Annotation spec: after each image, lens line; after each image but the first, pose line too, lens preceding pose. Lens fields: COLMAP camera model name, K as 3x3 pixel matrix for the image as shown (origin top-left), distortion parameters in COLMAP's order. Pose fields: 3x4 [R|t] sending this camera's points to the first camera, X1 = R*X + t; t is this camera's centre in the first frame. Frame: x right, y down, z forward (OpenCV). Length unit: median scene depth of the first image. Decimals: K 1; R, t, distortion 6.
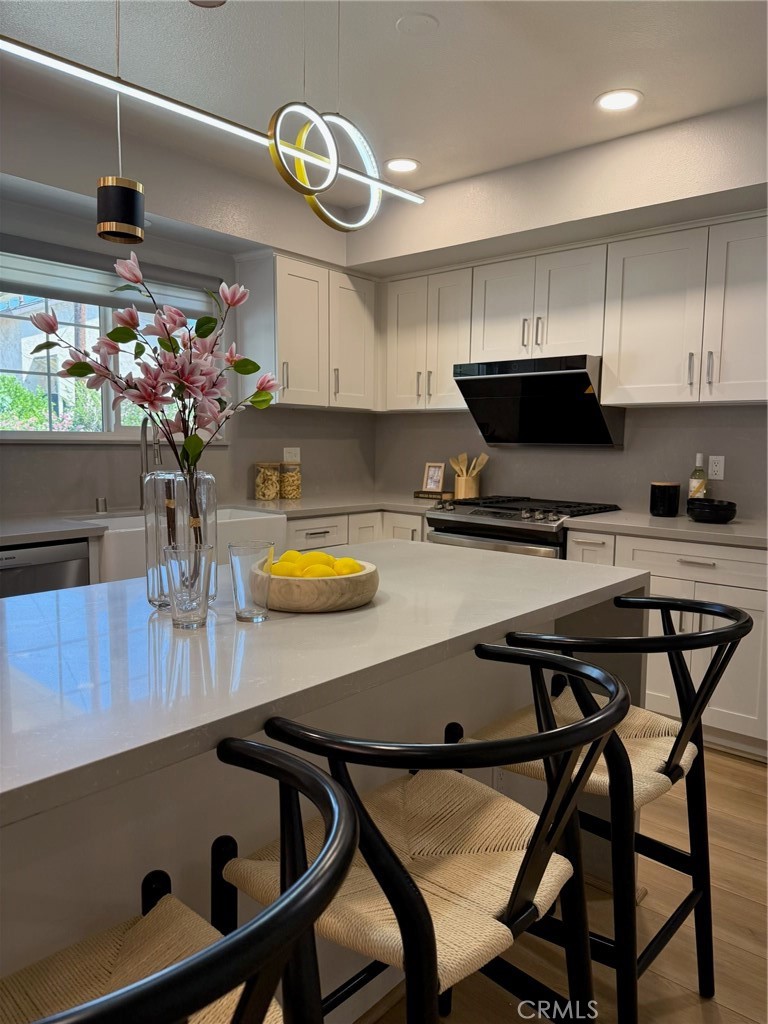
lens RADIAL K [[726.7, 0, 383.6], [0, 726.7, 530.8], [0, 0, 1]] dist [0.214340, -0.191214]
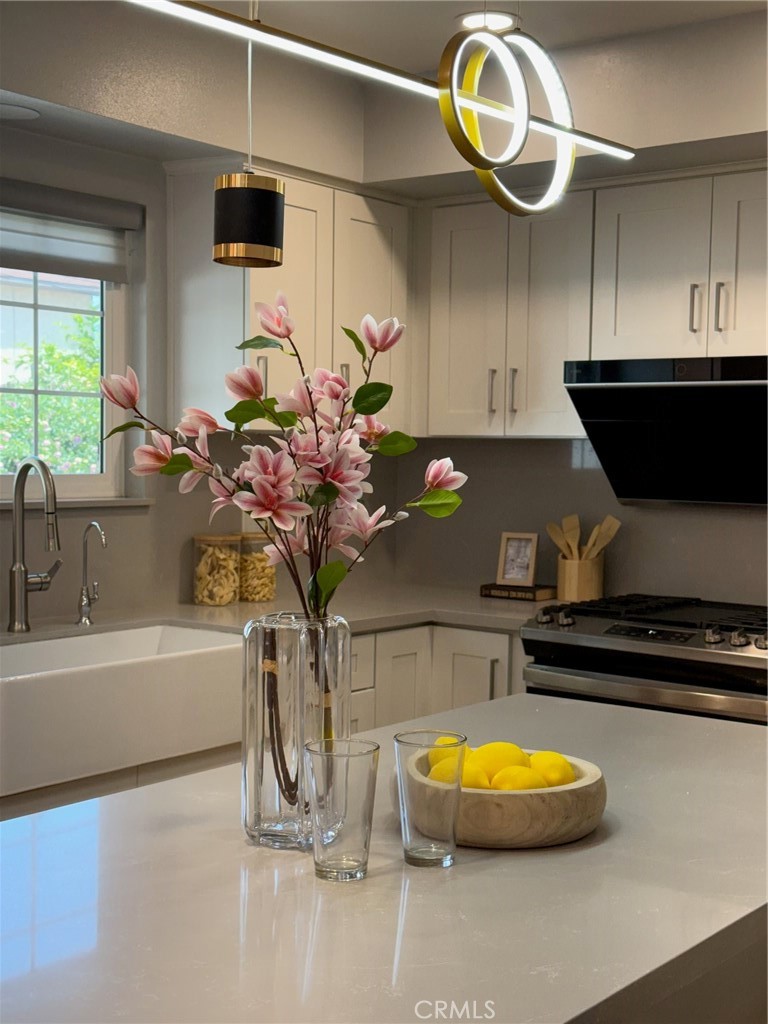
lens RADIAL K [[1458.2, 0, 384.6], [0, 1458.2, 576.1], [0, 0, 1]] dist [-0.029141, 1.514776]
pose [[0.998047, -0.002853, 0.062410, -0.110265], [0.004926, 0.999440, -0.033083, -0.029042], [-0.062280, 0.033325, 0.997502, -0.082639]]
